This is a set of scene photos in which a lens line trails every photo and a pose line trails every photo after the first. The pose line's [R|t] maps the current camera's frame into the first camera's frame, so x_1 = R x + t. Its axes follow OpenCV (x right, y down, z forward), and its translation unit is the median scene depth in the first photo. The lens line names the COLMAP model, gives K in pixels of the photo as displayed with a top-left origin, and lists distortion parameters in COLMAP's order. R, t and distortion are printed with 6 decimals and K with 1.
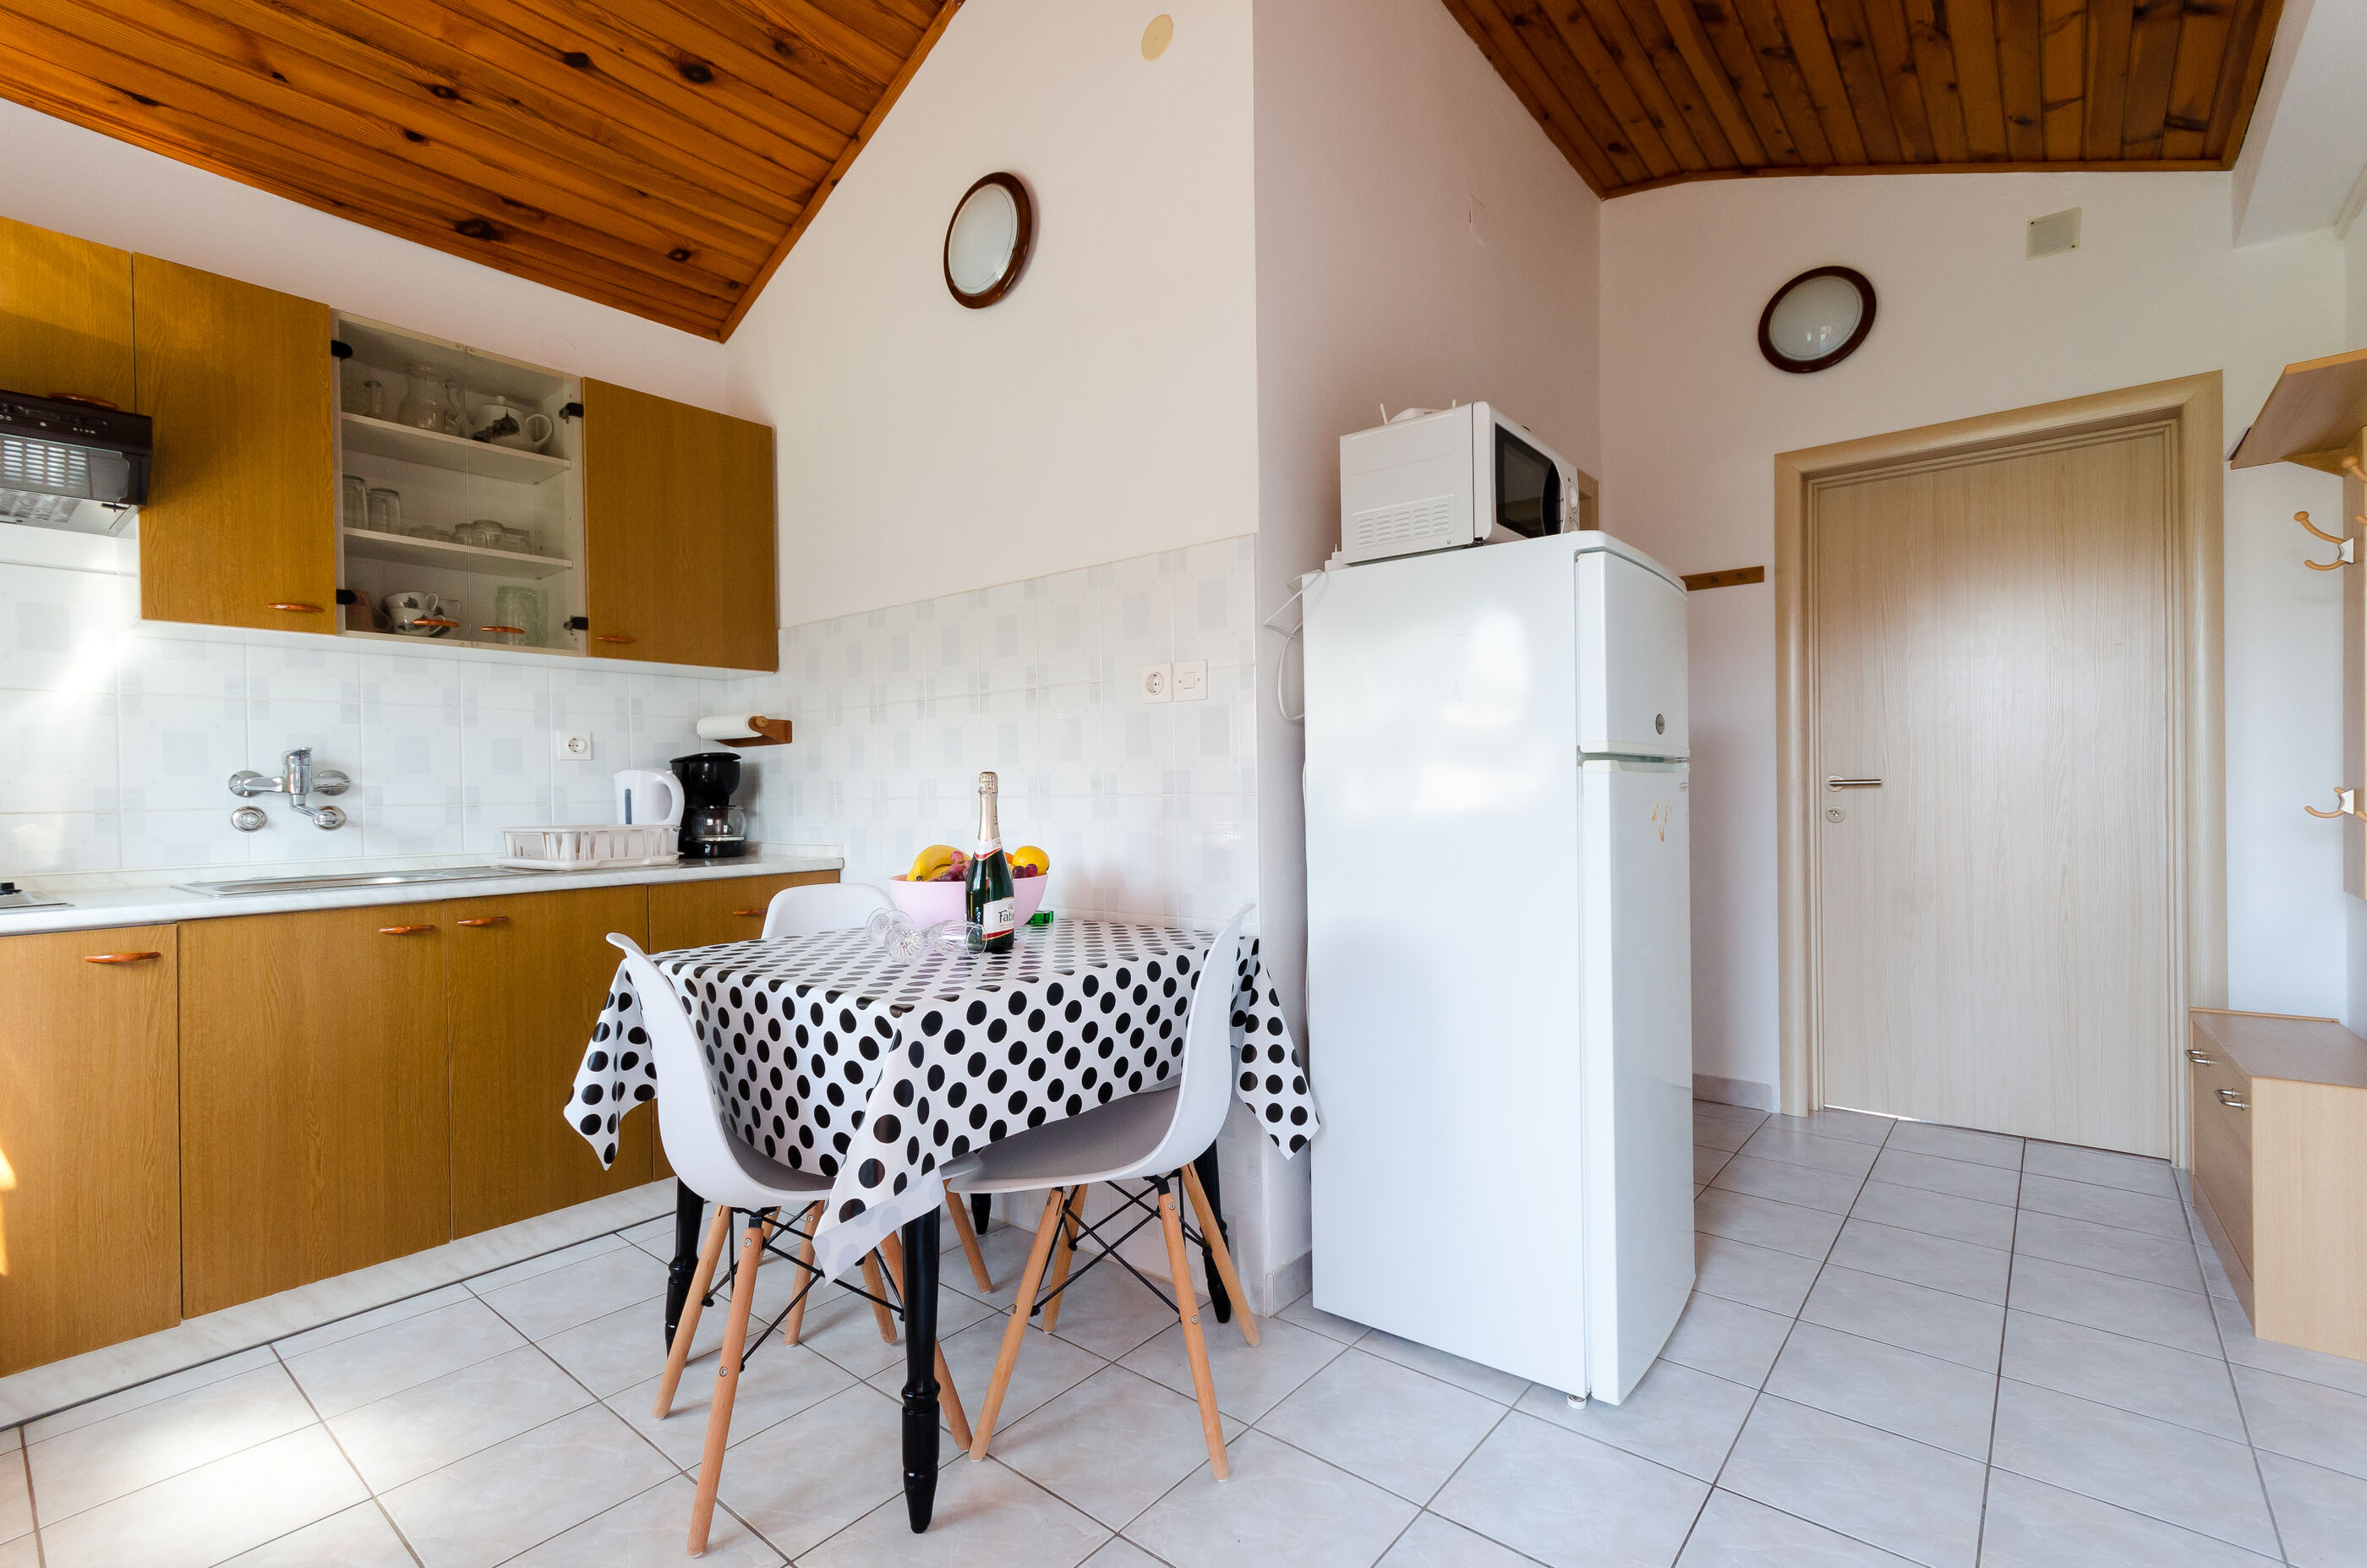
lens RADIAL K [[1051.2, 0, 1203.0], [0, 1051.2, 792.5], [0, 0, 1]] dist [0.004336, 0.001867]
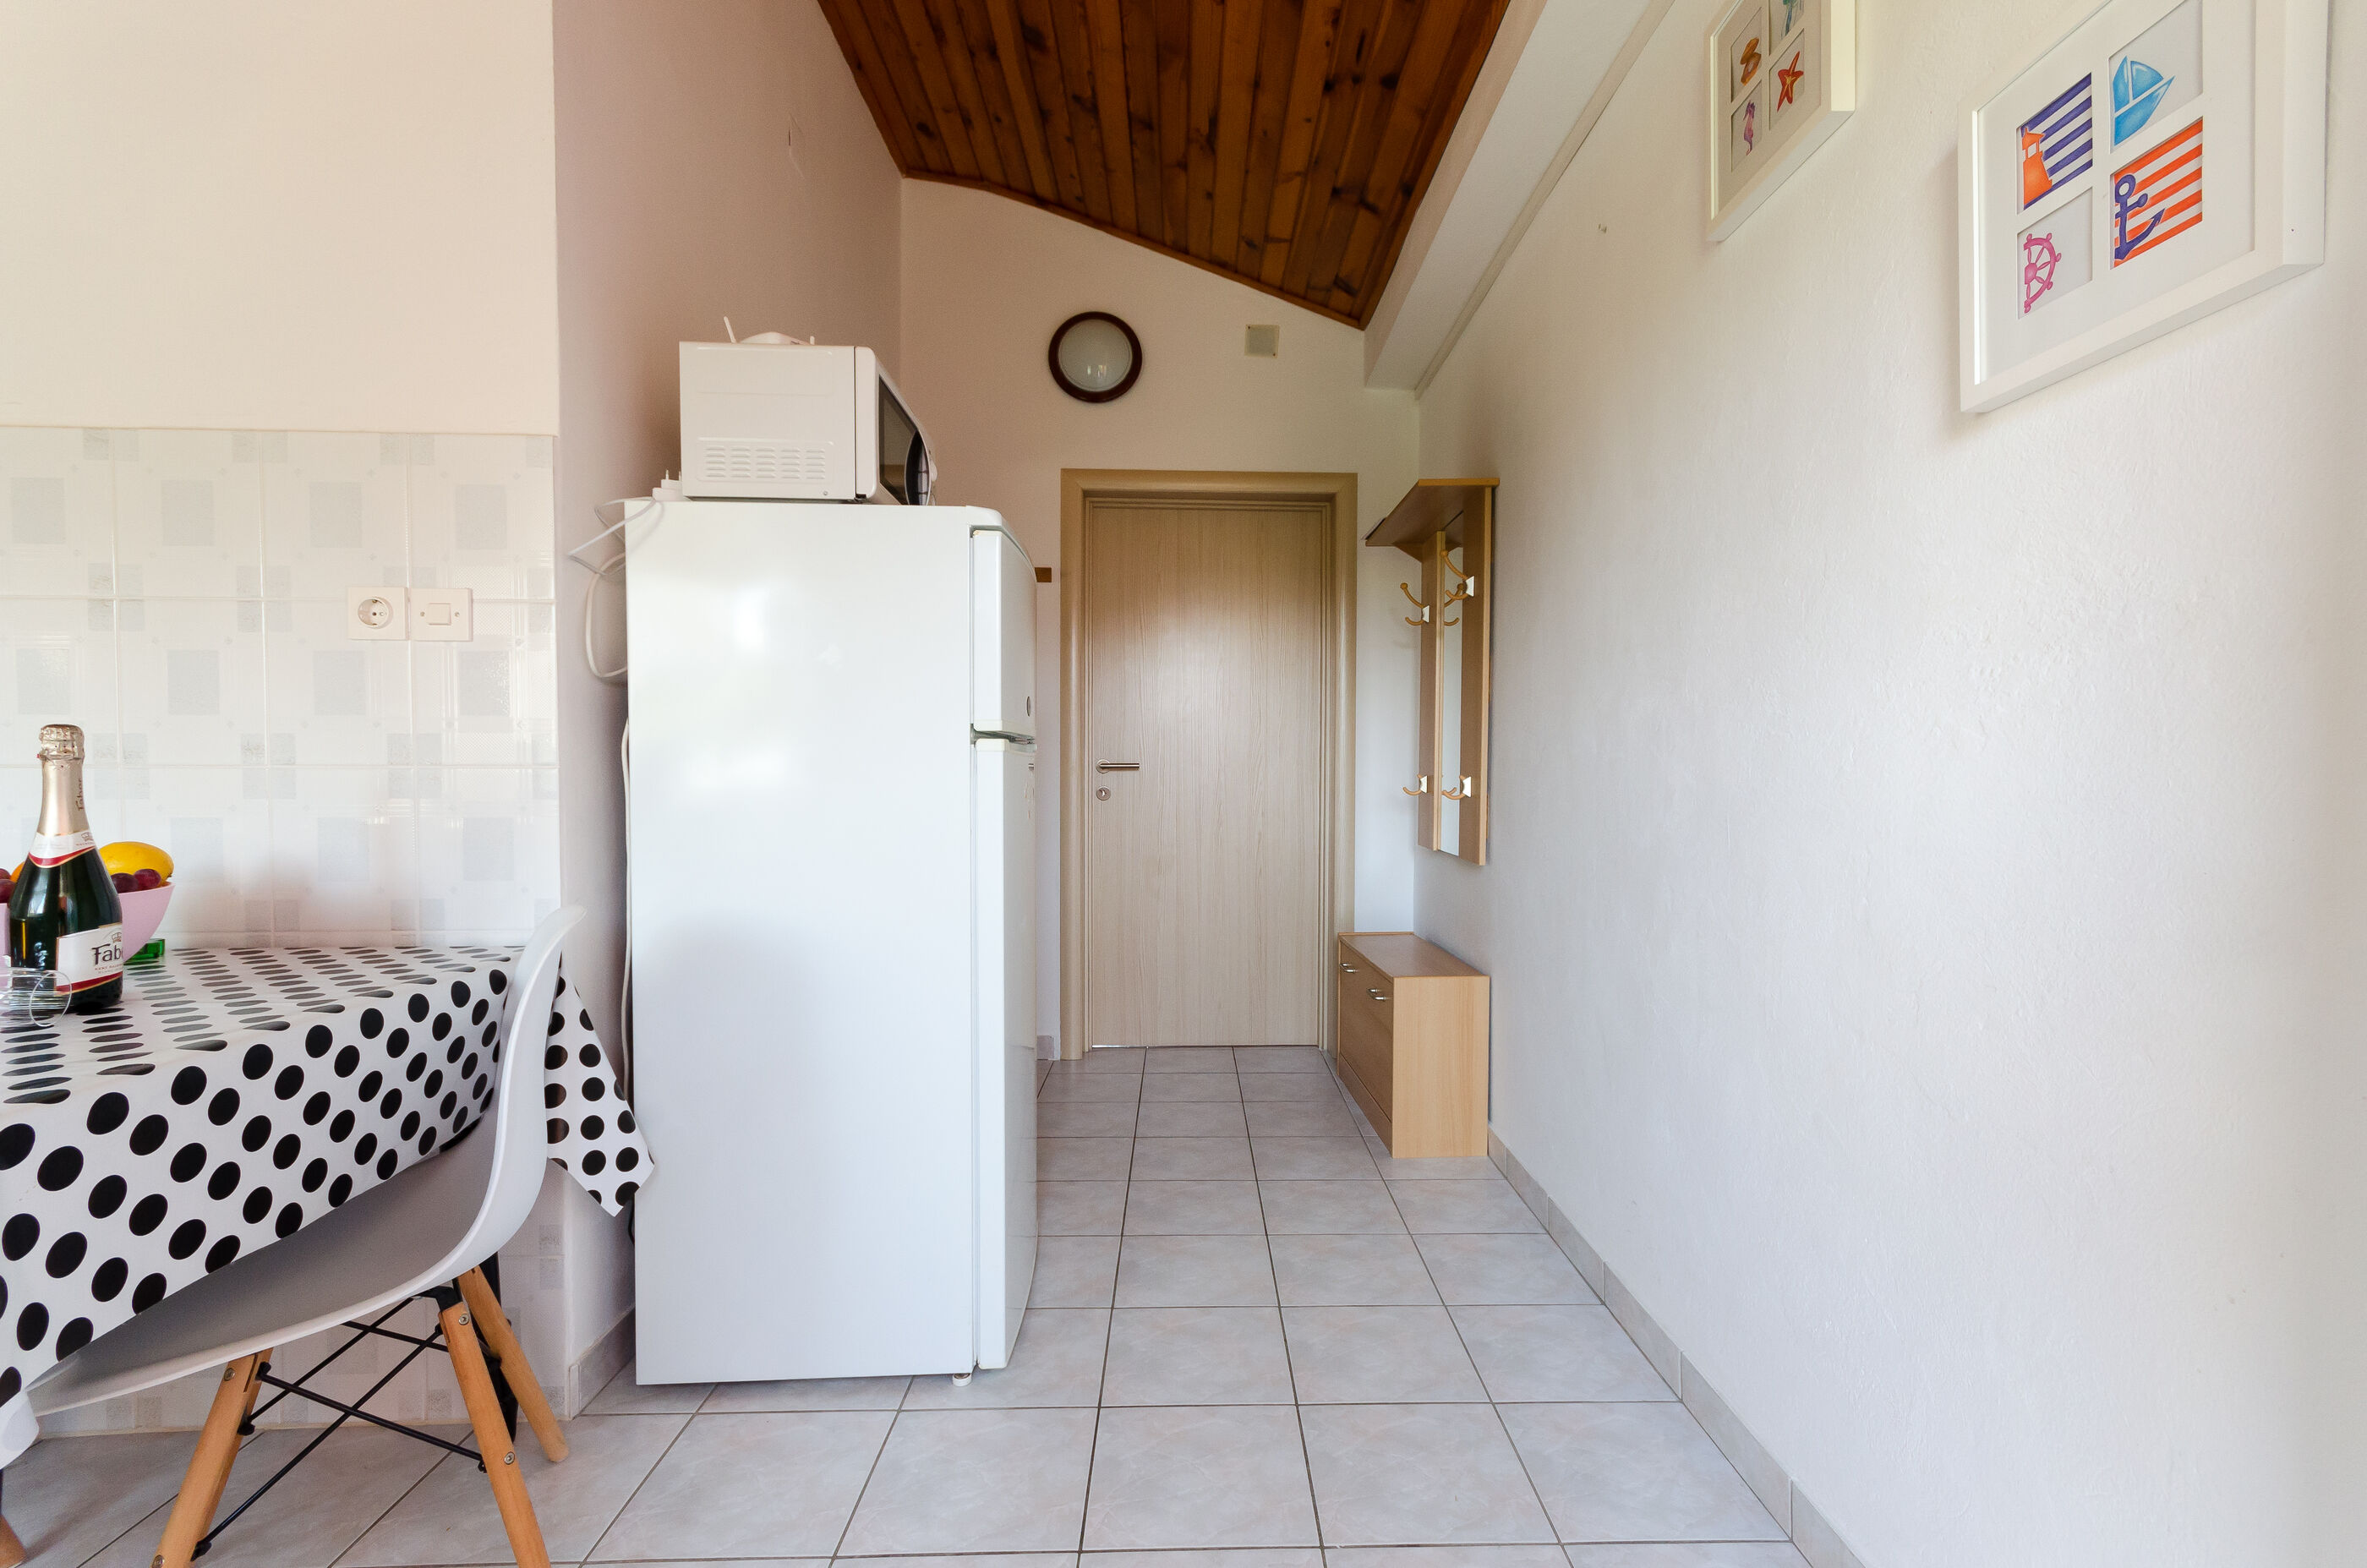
lens RADIAL K [[1051.2, 0, 1184.1], [0, 1051.2, 795.4], [0, 0, 1]] dist [0.004336, 0.001867]
pose [[0.755614, -0.001530, 0.655015, -0.108474], [-0.013158, 0.999760, 0.017515, 0.002370], [-0.654885, -0.021853, 0.755413, 0.089994]]
